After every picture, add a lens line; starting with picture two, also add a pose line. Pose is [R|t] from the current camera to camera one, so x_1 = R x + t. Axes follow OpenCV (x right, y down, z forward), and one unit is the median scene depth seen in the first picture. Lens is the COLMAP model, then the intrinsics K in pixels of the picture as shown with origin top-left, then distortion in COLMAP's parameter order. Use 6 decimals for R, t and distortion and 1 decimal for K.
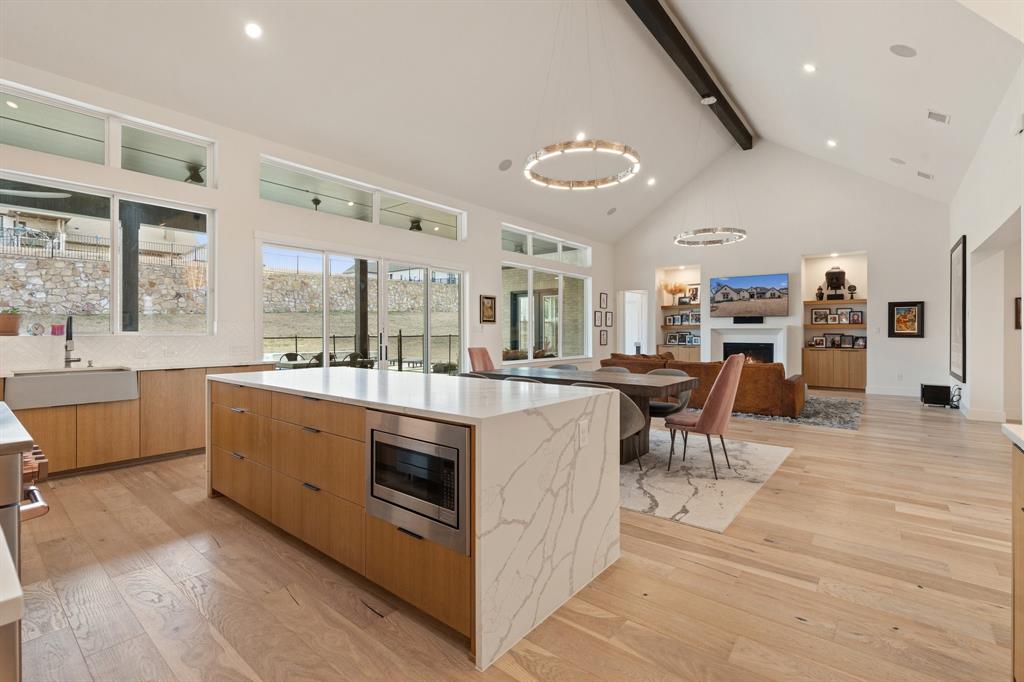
lens RADIAL K [[460.9, 0, 511.8], [0, 460.9, 339.2], [0, 0, 1]] dist [-0.004611, 0.000726]
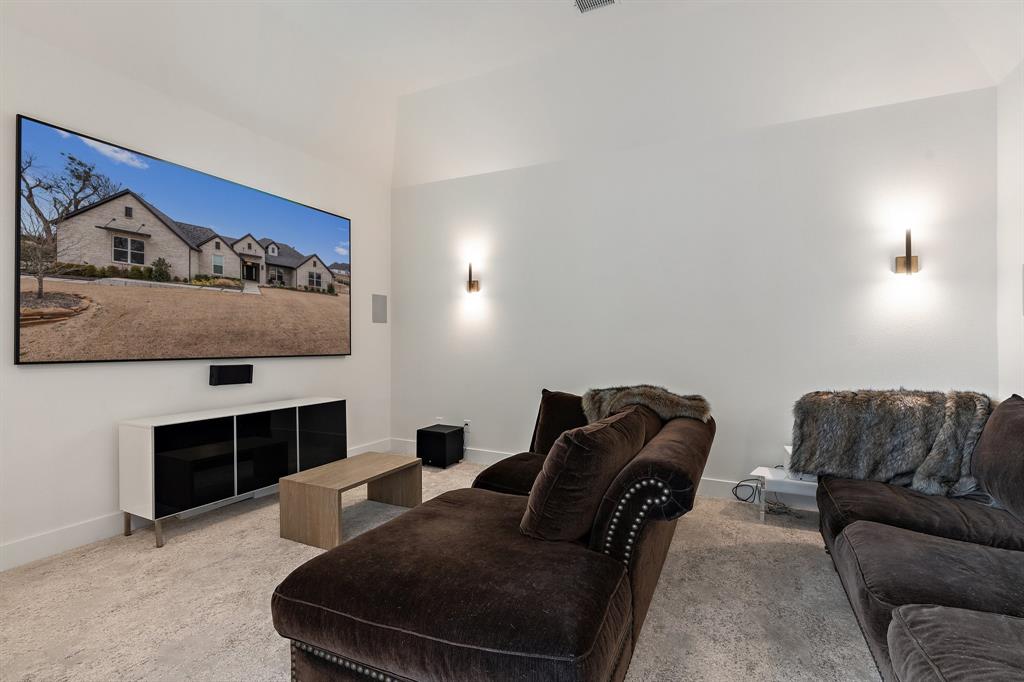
lens RADIAL K [[460.9, 0, 511.3], [0, 460.9, 341.1], [0, 0, 1]] dist [-0.004611, 0.000726]
pose [[-0.214223, -0.002316, 0.976782, 0.247208], [0.002495, 0.999993, 0.002918, -0.056051], [-0.976782, 0.003062, -0.214216, 0.904004]]
